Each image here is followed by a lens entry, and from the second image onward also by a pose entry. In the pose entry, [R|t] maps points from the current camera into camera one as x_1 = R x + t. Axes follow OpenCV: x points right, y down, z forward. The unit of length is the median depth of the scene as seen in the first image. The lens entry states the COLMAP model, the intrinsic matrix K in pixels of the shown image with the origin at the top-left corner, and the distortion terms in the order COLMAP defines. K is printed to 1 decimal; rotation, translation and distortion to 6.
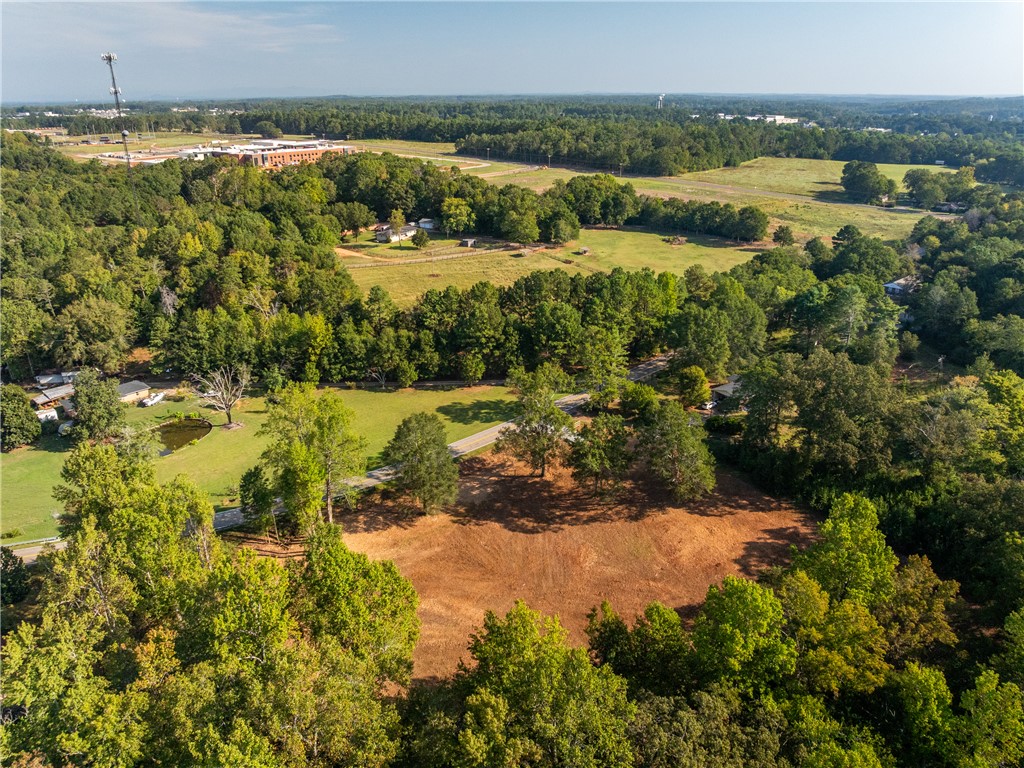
lens RADIAL K [[712.8, 0, 510.5], [0, 712.8, 381.8], [0, 0, 1]] dist [-0.042655, 0.001715]
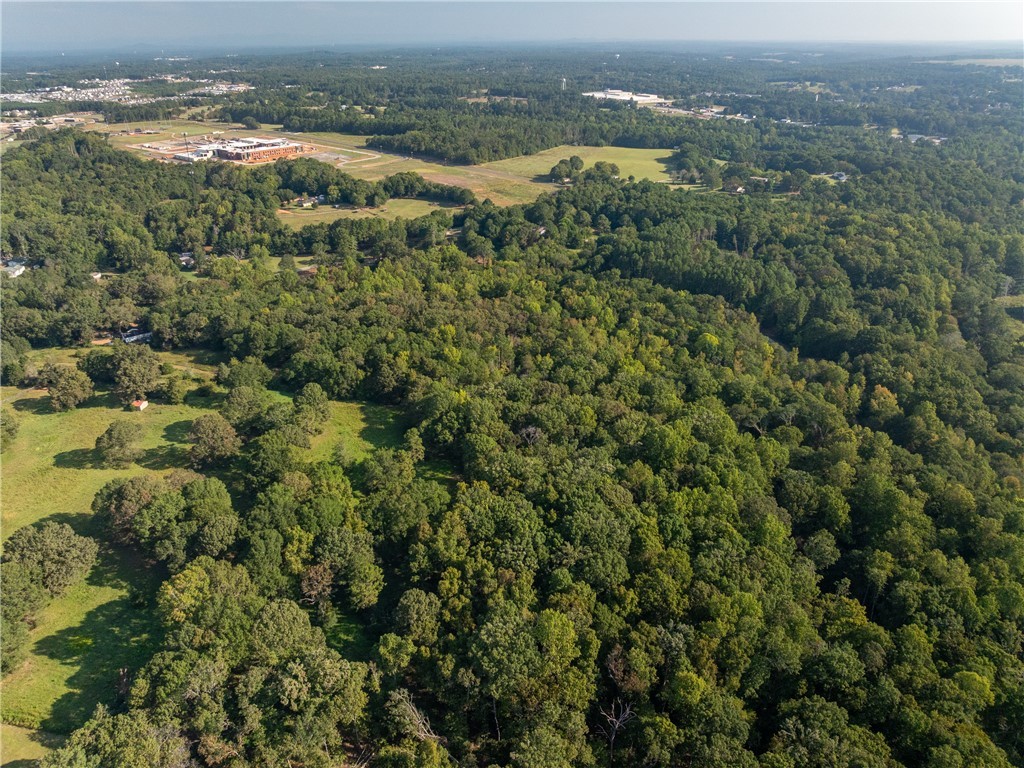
lens RADIAL K [[712.8, 0, 513.8], [0, 712.8, 385.1], [0, 0, 1]] dist [-0.042655, 0.001715]
pose [[0.999905, -0.007100, 0.011782, 0.521072], [0.006243, 0.997437, 0.071271, 0.239730], [-0.012258, -0.071190, 0.997387, -1.448267]]
